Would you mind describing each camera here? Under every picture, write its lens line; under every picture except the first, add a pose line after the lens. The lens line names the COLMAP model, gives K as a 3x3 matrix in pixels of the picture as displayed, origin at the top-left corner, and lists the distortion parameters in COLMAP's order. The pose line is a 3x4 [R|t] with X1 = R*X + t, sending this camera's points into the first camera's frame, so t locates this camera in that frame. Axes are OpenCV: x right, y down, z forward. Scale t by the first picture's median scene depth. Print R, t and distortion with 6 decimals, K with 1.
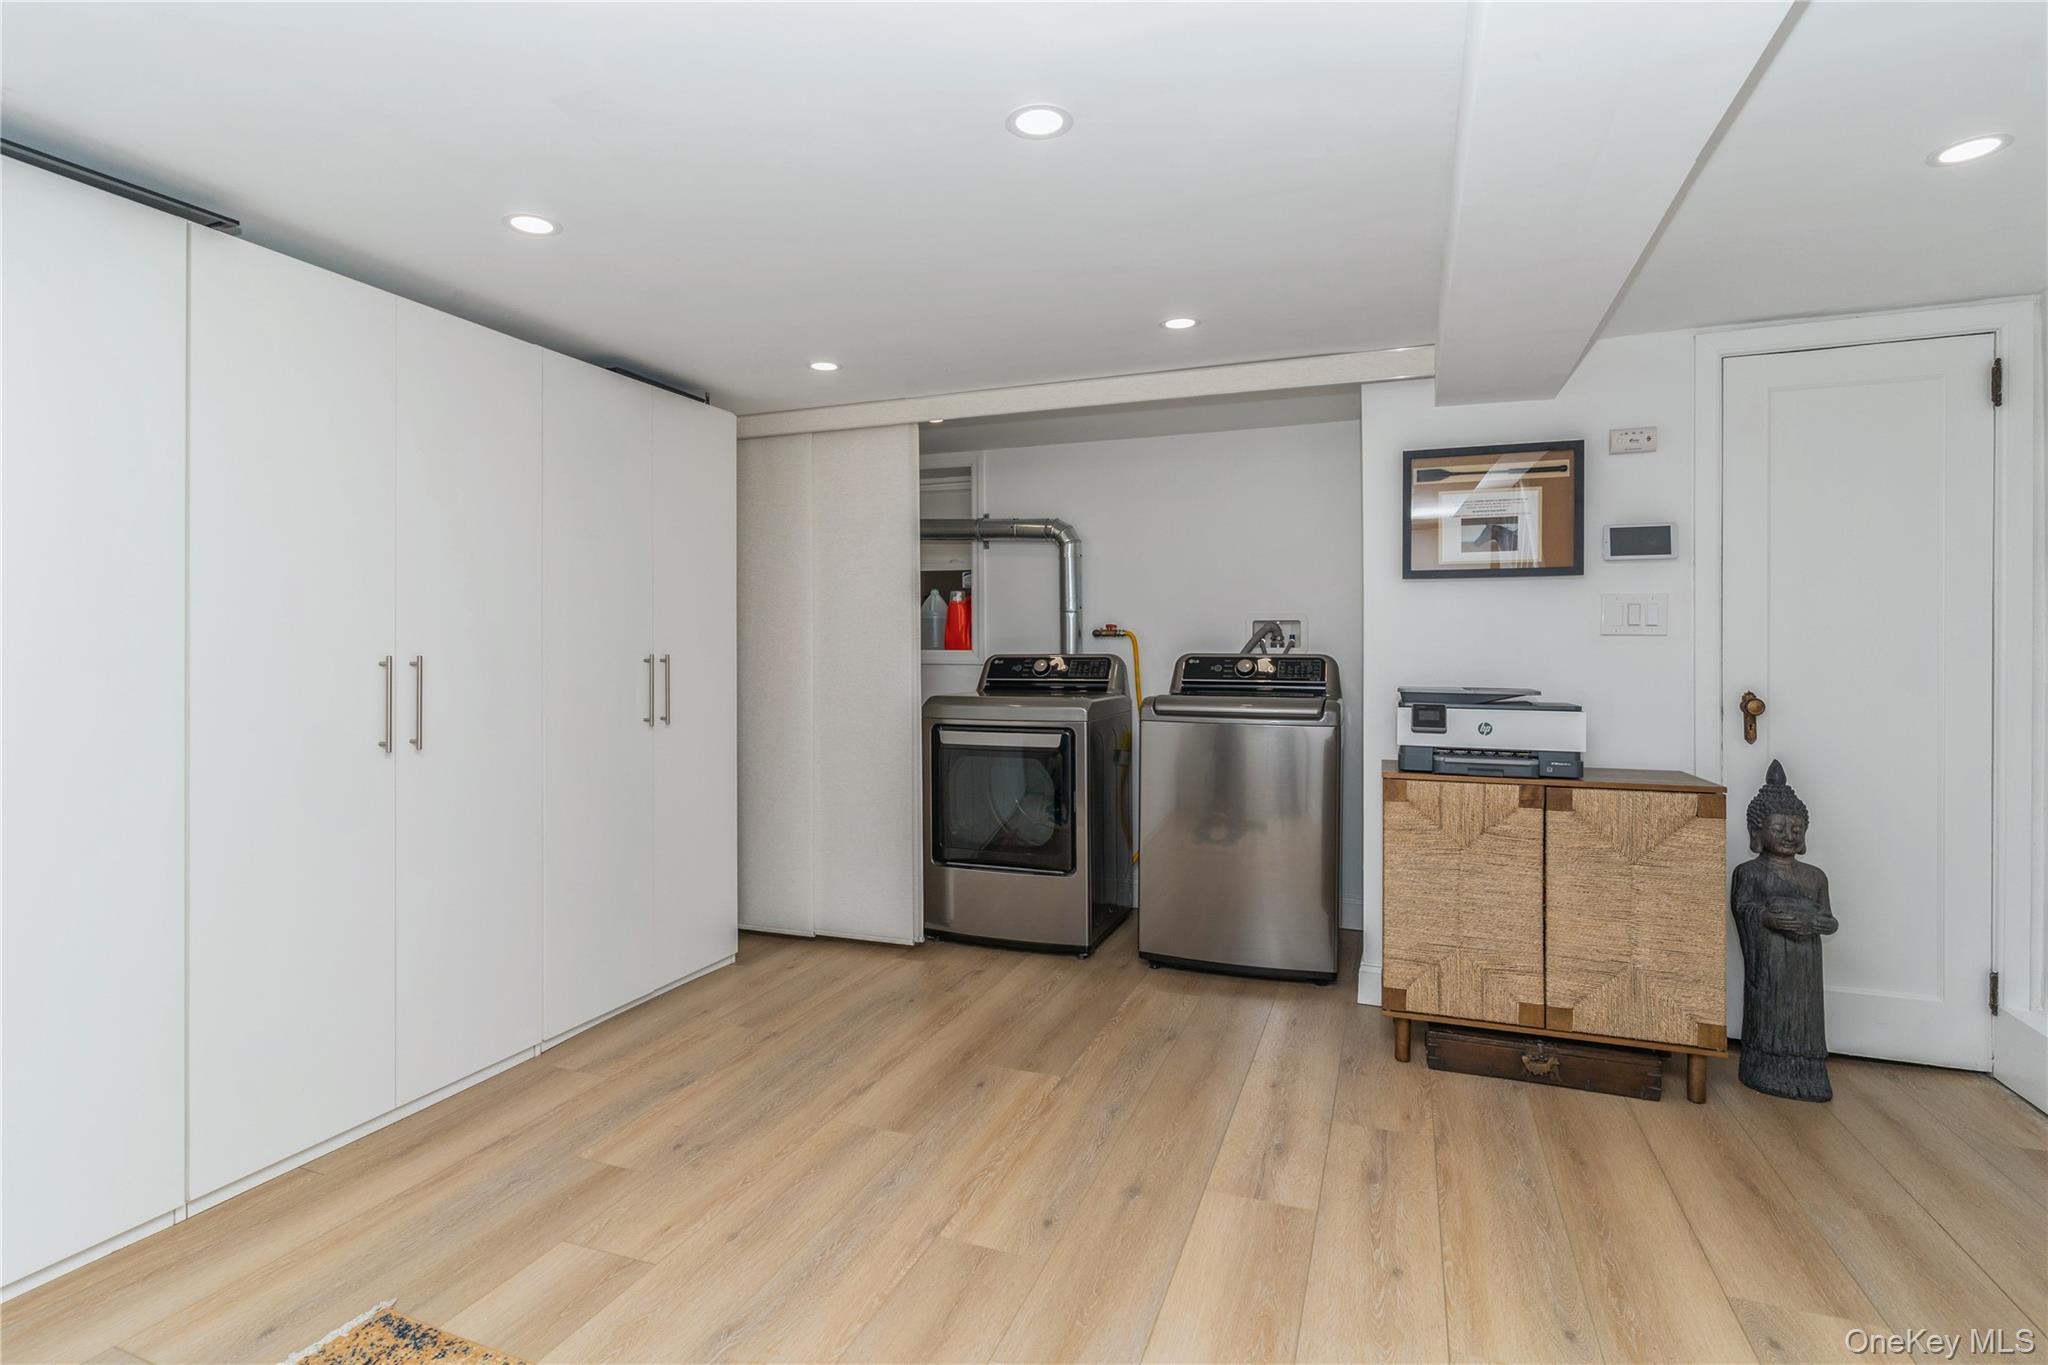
lens RADIAL K [[980.8, 0, 1017.3], [0, 980.8, 660.3], [0, 0, 1]] dist [-0.000053, -0.000160]
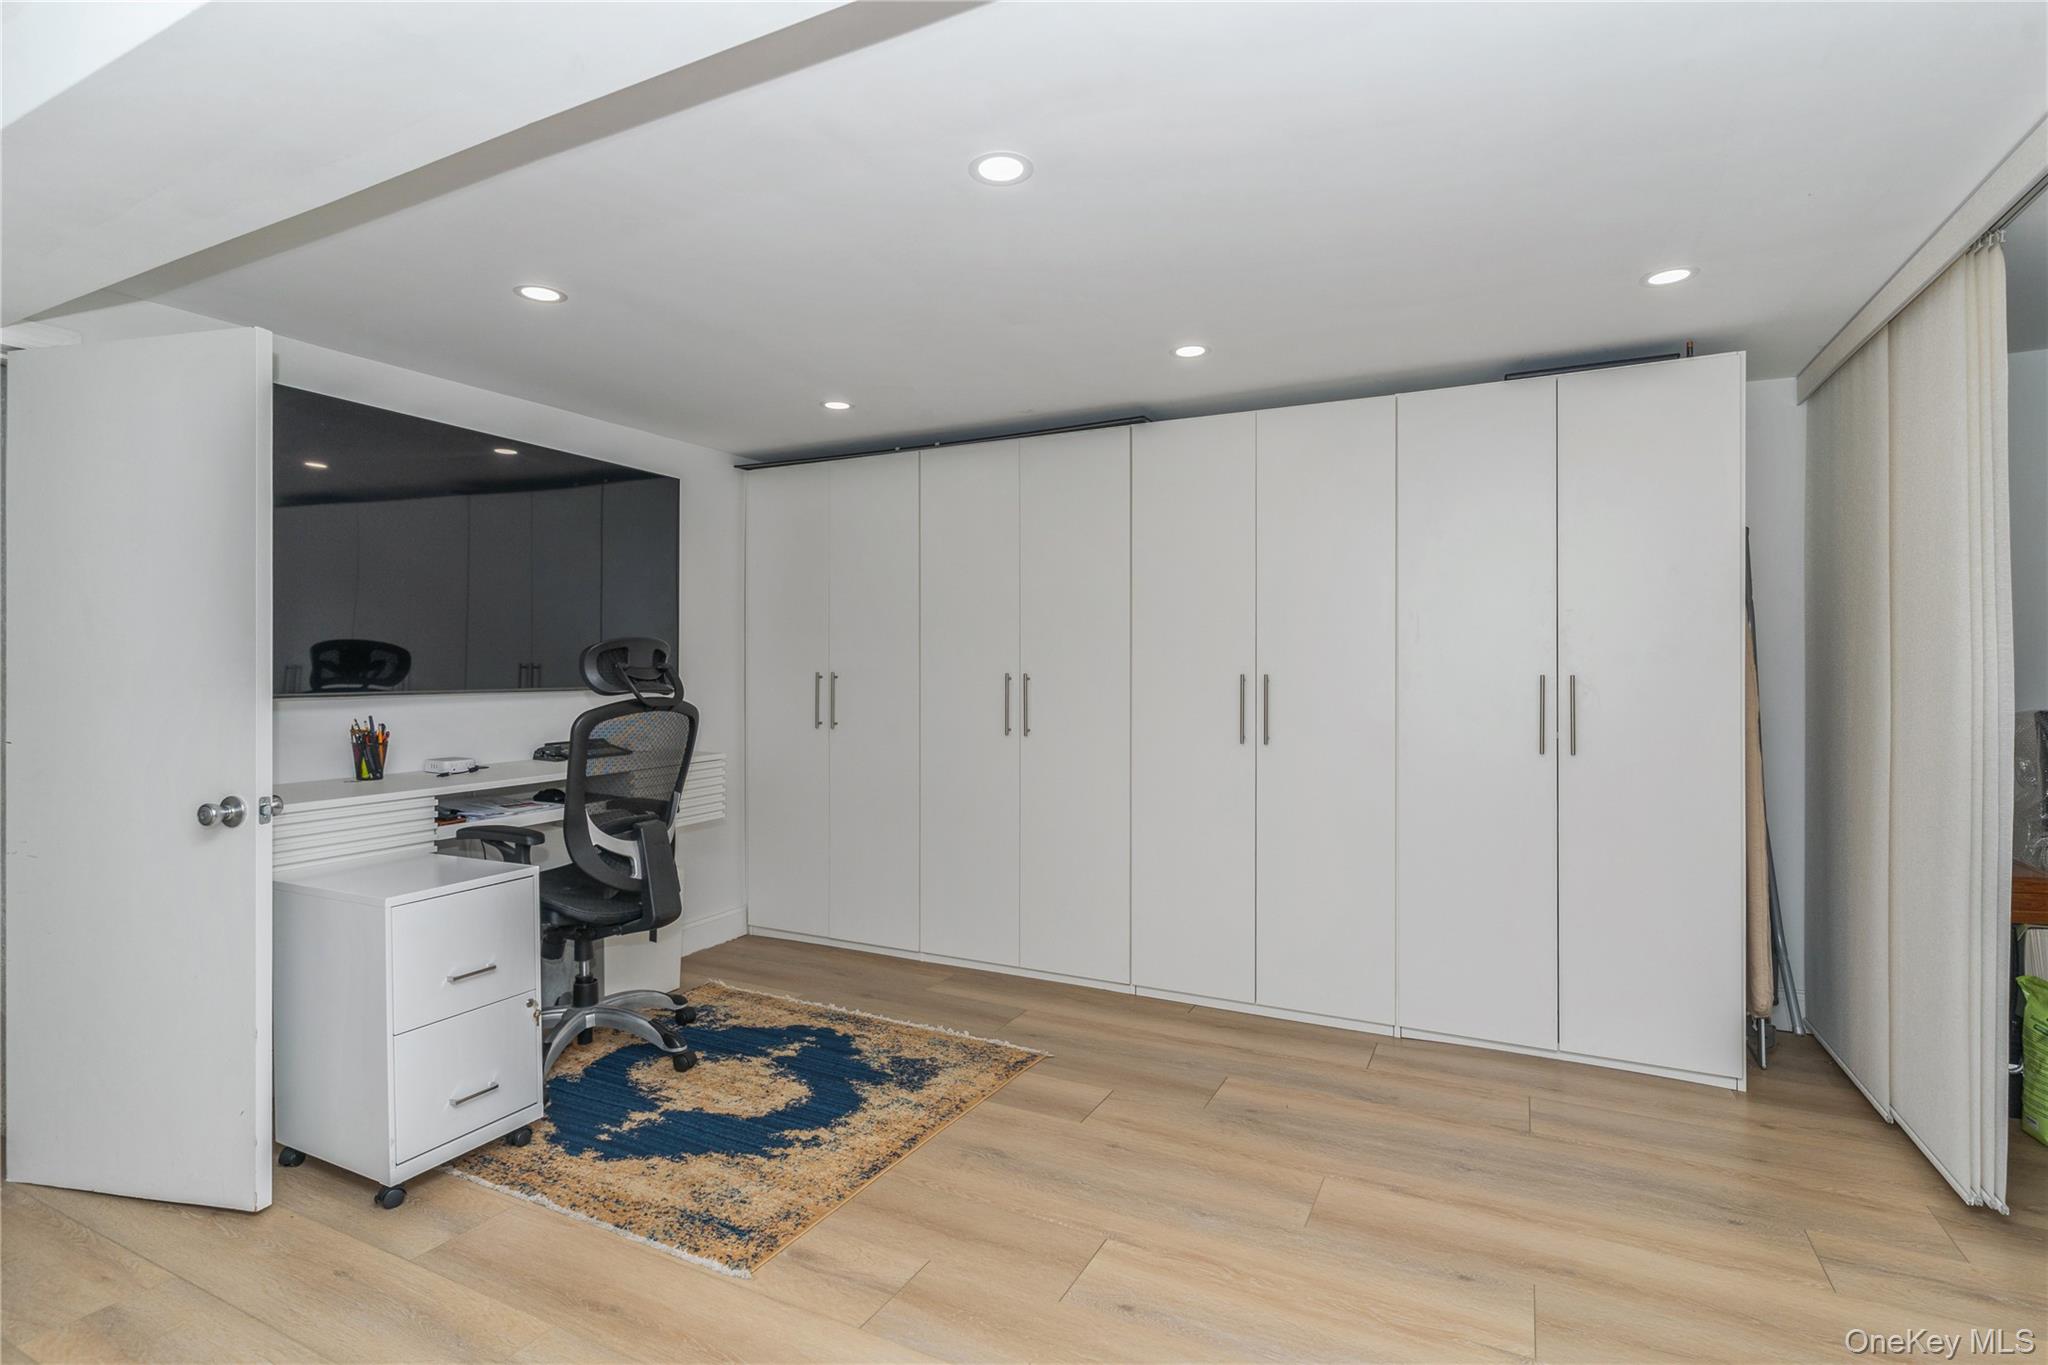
lens RADIAL K [[980.8, 0, 1017.3], [0, 980.8, 660.3], [0, 0, 1]] dist [-0.000053, -0.000160]
pose [[-0.109168, -0.004308, -0.994014, 0.817226], [0.002356, 0.999987, -0.004593, -0.024098], [0.994021, -0.002844, -0.109157, 0.853933]]
